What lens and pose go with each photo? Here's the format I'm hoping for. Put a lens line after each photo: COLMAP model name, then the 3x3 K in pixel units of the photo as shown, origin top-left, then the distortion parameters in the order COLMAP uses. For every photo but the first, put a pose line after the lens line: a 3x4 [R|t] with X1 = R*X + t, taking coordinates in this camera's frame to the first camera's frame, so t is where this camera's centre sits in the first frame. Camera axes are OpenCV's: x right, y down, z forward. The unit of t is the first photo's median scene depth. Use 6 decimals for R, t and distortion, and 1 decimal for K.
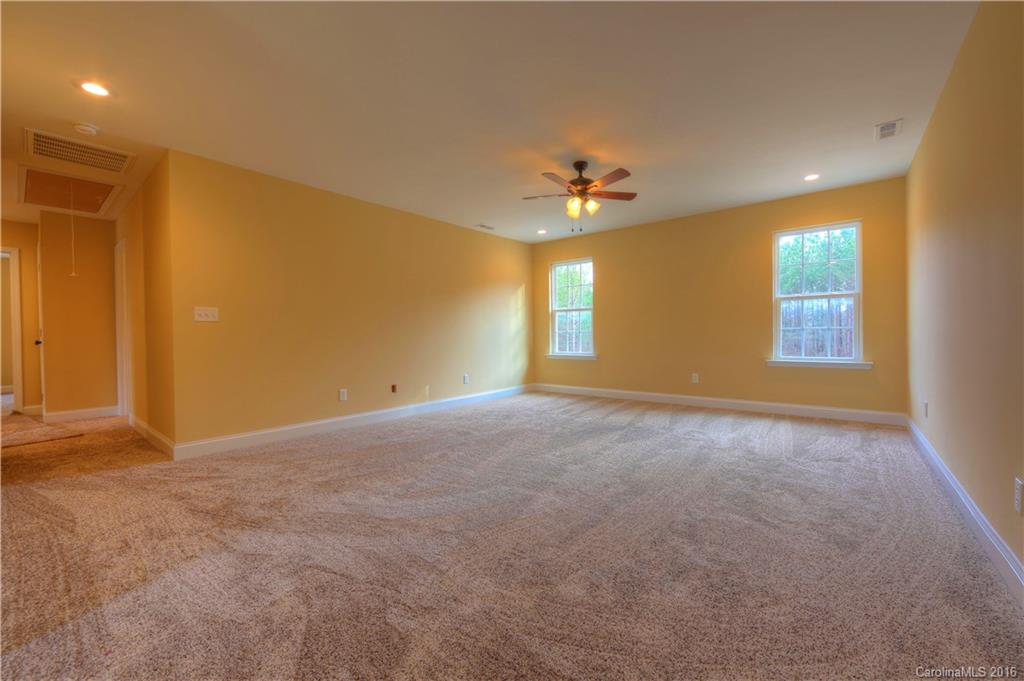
lens RADIAL K [[402.6, 0, 514.1], [0, 402.6, 340.0], [0, 0, 1]] dist [-0.012222, 0.001346]
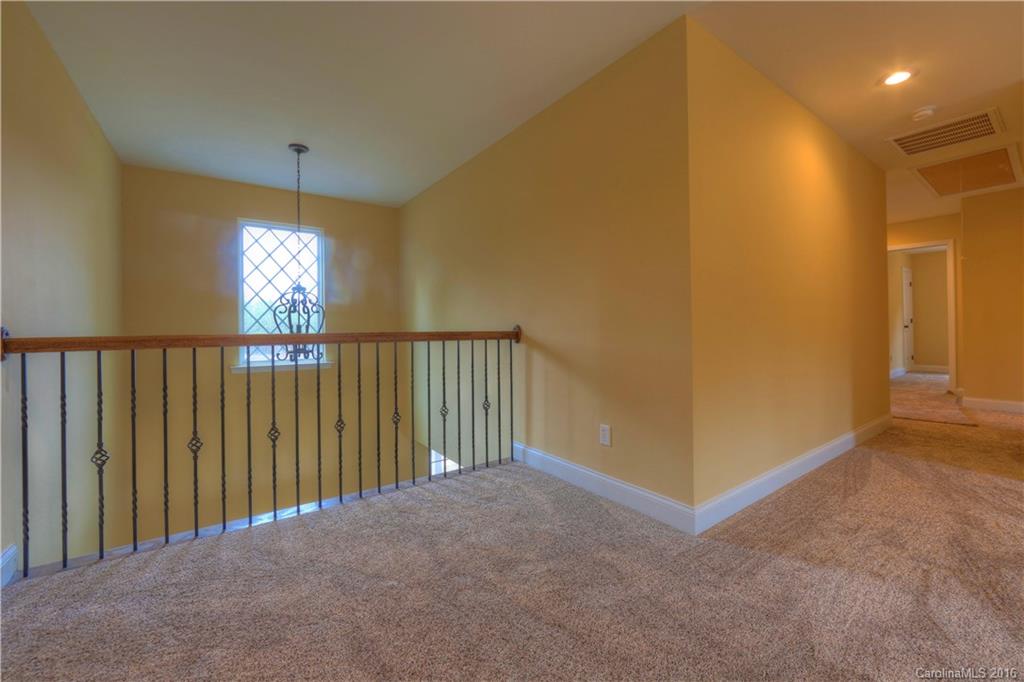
lens RADIAL K [[402.6, 0, 524.3], [0, 402.6, 328.8], [0, 0, 1]] dist [-0.012222, 0.001346]
pose [[-0.250112, 0.012027, -0.968142, 0.196839], [0.001684, 0.999927, 0.011987, -0.009757], [0.968215, 0.001368, -0.250114, 0.395110]]
